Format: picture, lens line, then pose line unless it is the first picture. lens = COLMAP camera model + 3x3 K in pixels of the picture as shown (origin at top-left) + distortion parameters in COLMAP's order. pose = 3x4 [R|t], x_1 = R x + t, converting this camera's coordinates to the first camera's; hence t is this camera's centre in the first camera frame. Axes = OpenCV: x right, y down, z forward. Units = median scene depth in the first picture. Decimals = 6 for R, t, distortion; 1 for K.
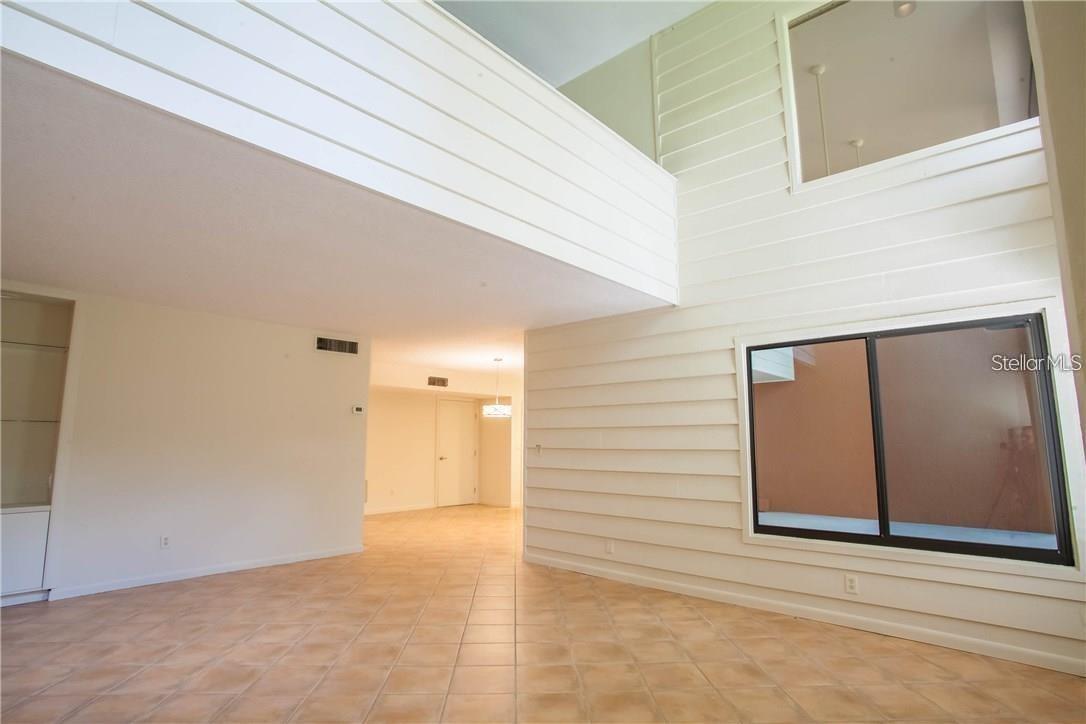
lens RADIAL K [[549.9, 0, 543.0], [0, 549.9, 362.0], [0, 0, 1]] dist [-0.022081, 0.001399]
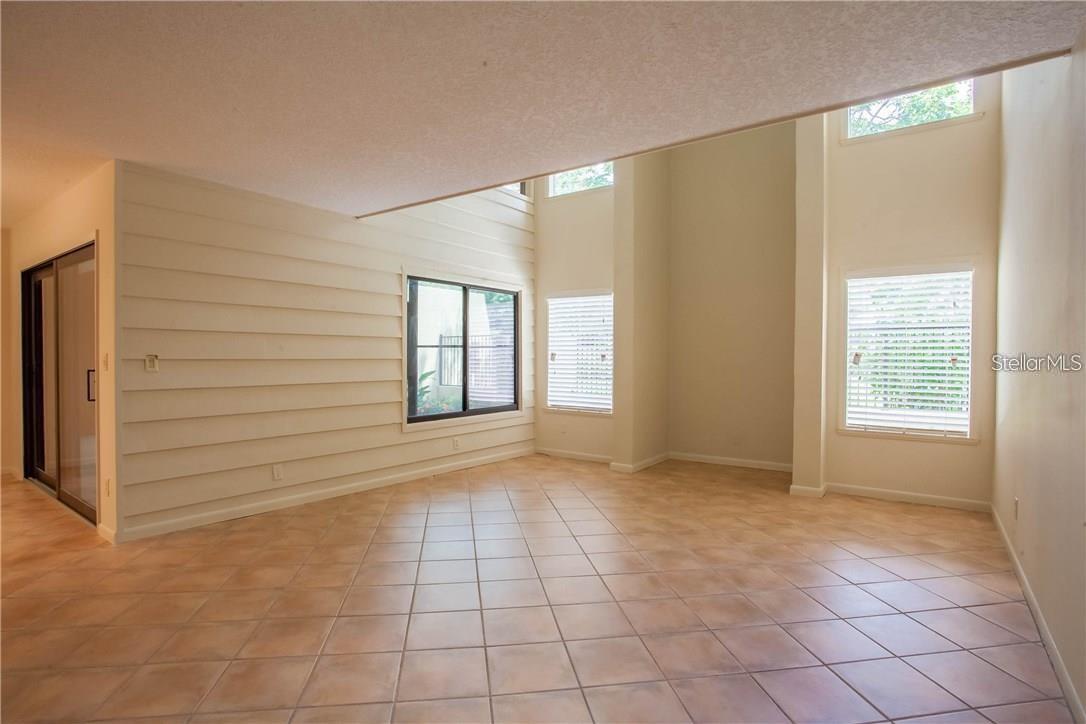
lens RADIAL K [[549.9, 0, 543.0], [0, 549.9, 362.0], [0, 0, 1]] dist [-0.022081, 0.001399]
pose [[-0.100737, -0.015939, 0.994785, -0.861394], [-0.153566, 0.988138, 0.000282, 0.114856], [-0.982990, -0.152737, -0.101990, 0.793267]]
